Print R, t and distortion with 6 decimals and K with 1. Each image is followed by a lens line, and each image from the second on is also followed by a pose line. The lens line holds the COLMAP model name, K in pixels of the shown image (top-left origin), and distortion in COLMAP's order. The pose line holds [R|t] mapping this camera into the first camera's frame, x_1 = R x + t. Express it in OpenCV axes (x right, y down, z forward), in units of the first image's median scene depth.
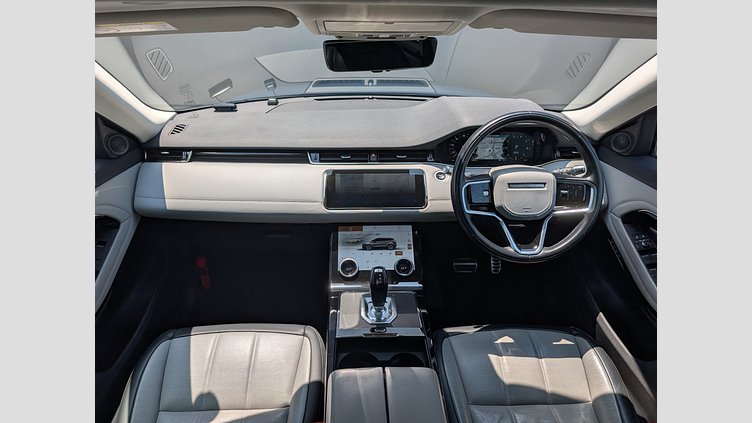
lens RADIAL K [[417.6, 0, 371.8], [0, 417.6, 215.3], [0, 0, 1]] dist [-0.002164, -0.000694]
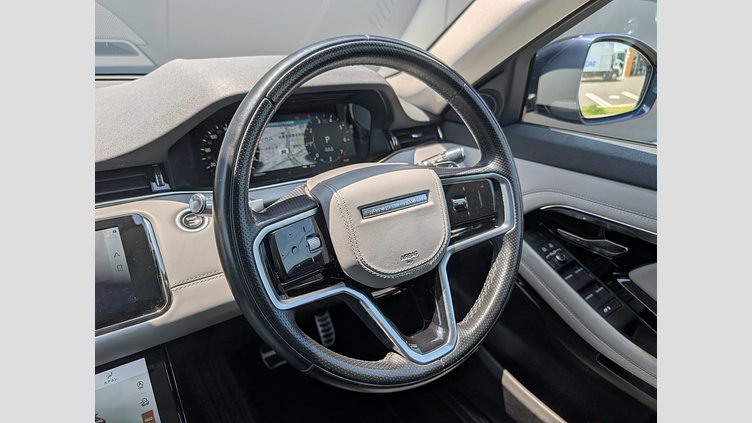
lens RADIAL K [[417.6, 0, 371.8], [0, 417.6, 215.3], [0, 0, 1]] dist [-0.002164, -0.000694]
pose [[0.851504, -0.204800, 0.482699, 0.118959], [0.232352, 0.972628, 0.002789, -0.058530], [-0.470058, 0.109781, 0.875782, 0.551970]]
